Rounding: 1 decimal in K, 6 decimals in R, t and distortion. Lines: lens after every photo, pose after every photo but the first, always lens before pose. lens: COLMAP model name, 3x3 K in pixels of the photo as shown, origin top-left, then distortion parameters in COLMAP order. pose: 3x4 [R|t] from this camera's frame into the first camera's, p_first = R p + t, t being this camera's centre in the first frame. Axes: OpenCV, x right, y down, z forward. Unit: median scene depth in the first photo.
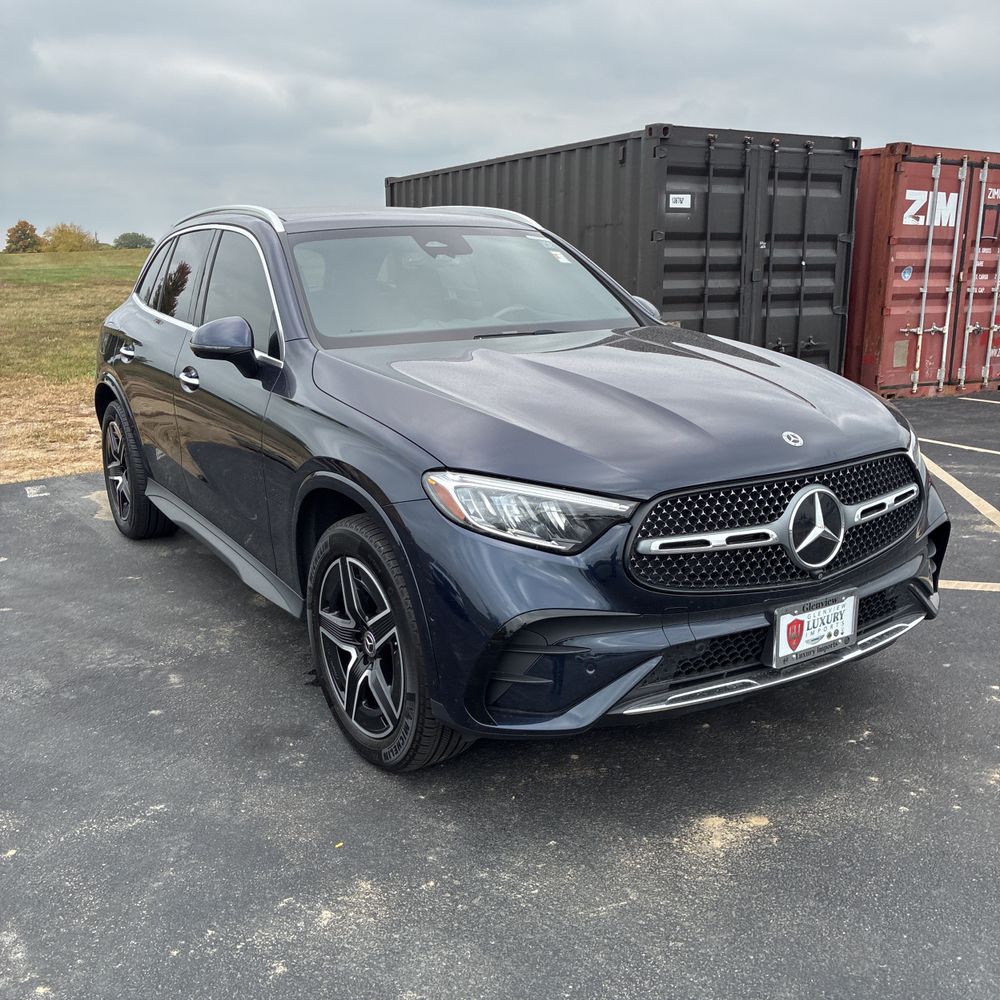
lens RADIAL K [[1015.3, 0, 476.4], [0, 1015.3, 481.9], [0, 0, 1]] dist [0.018118, 0.000000]
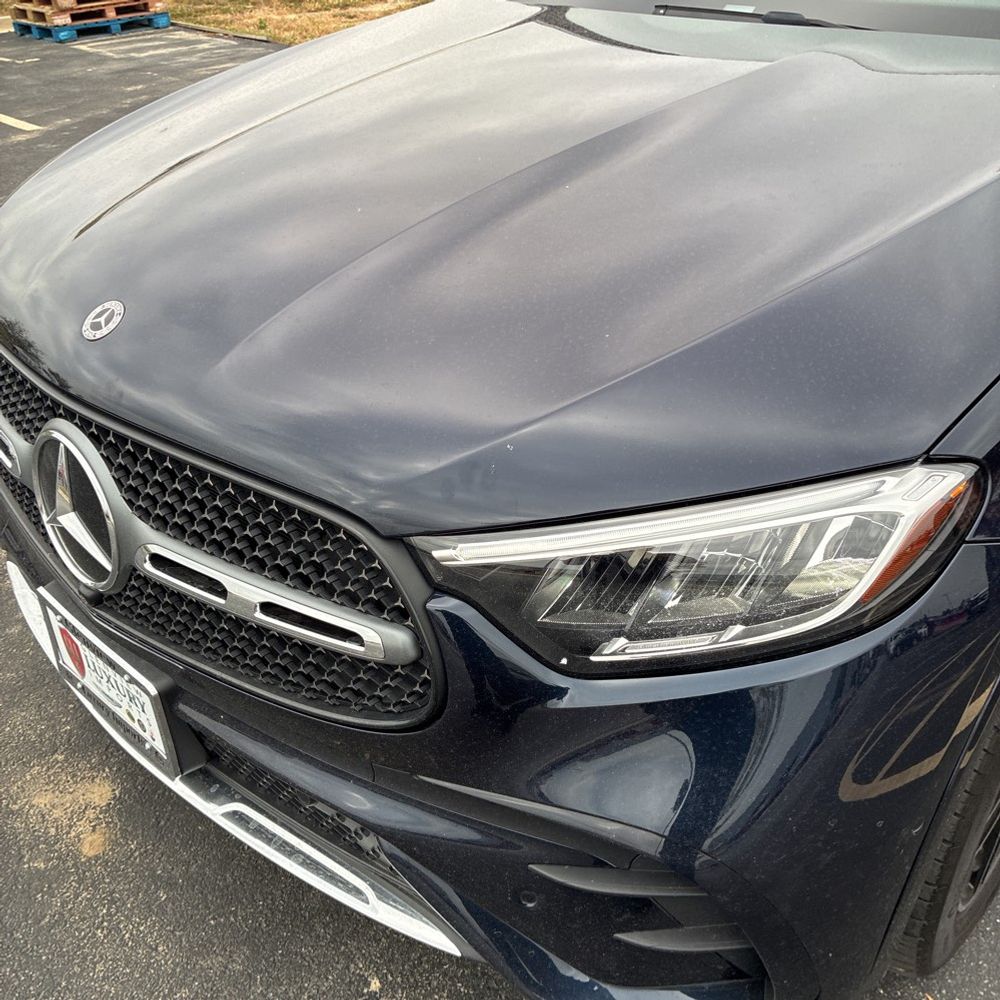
lens RADIAL K [[1015.3, 0, 499.7], [0, 1015.3, 492.6], [0, 0, 1]] dist [0.018118, 0.000000]
pose [[0.261525, 0.515664, -0.815902, 0.766293], [-0.200189, 0.855919, 0.476788, -0.226911], [0.944208, 0.038642, 0.327074, 1.024885]]
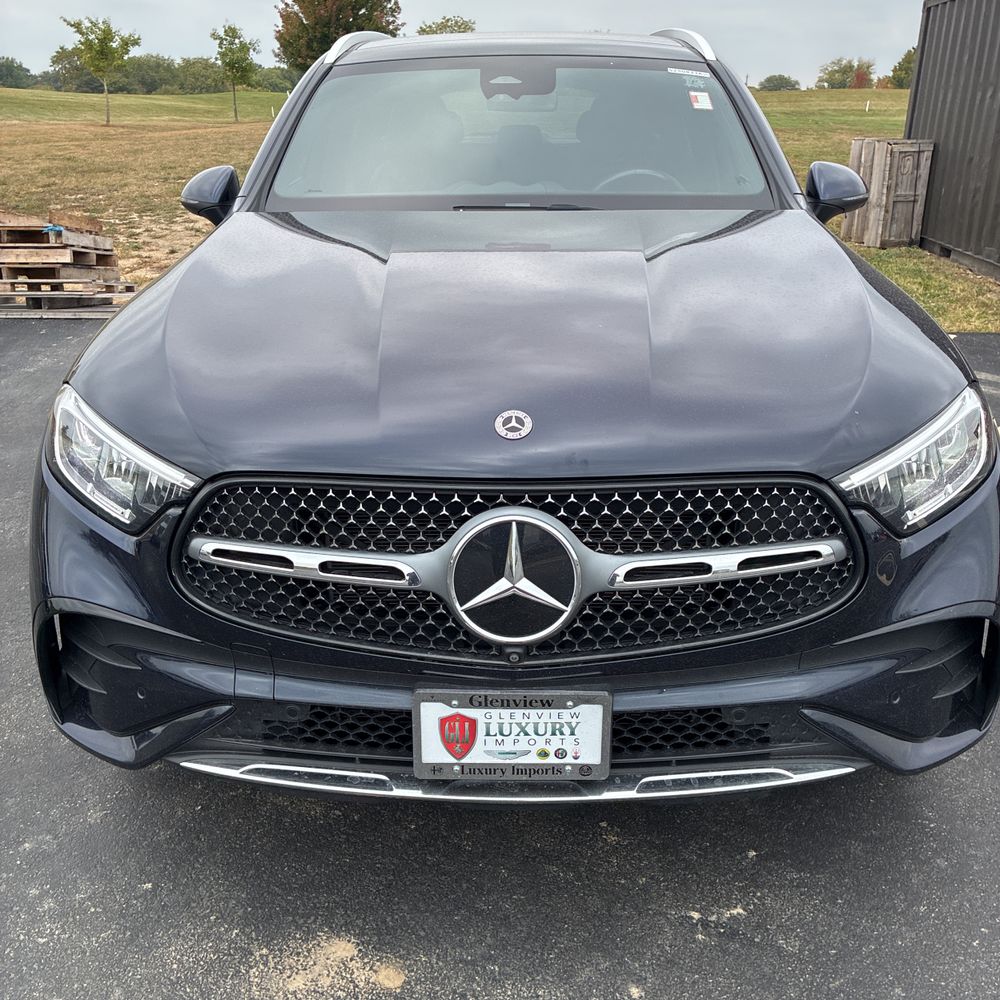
lens RADIAL K [[1015.3, 0, 496.3], [0, 1015.3, 494.7], [0, 0, 1]] dist [0.018118, 0.000000]
pose [[0.837155, 0.208310, -0.505745, 0.609024], [-0.130170, 0.973949, 0.185687, -0.109943], [0.531250, -0.089616, 0.842462, 0.500214]]
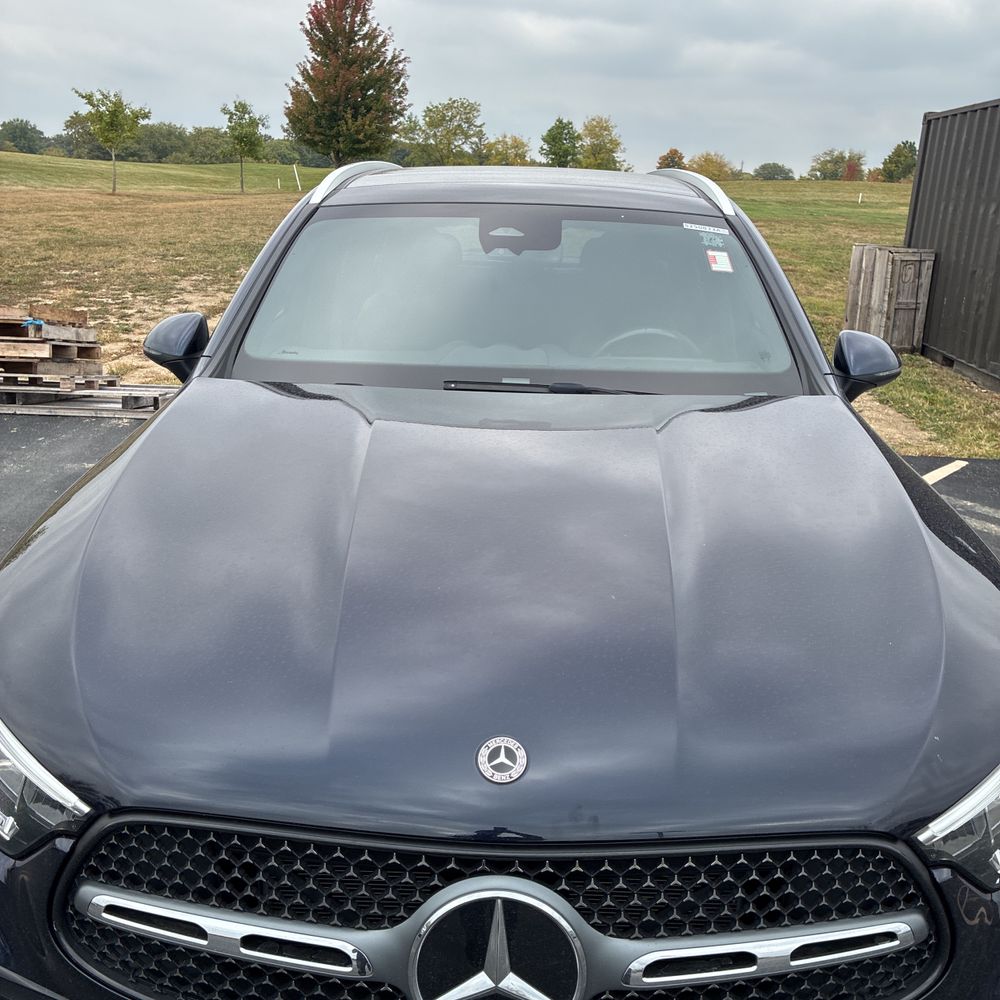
lens RADIAL K [[1015.3, 0, 505.3], [0, 1015.3, 483.1], [0, 0, 1]] dist [0.018118, 0.000000]
pose [[0.839577, 0.192748, -0.507897, 0.520255], [-0.159757, 0.981200, 0.108282, -0.212534], [0.519219, -0.009771, 0.854585, 0.617076]]
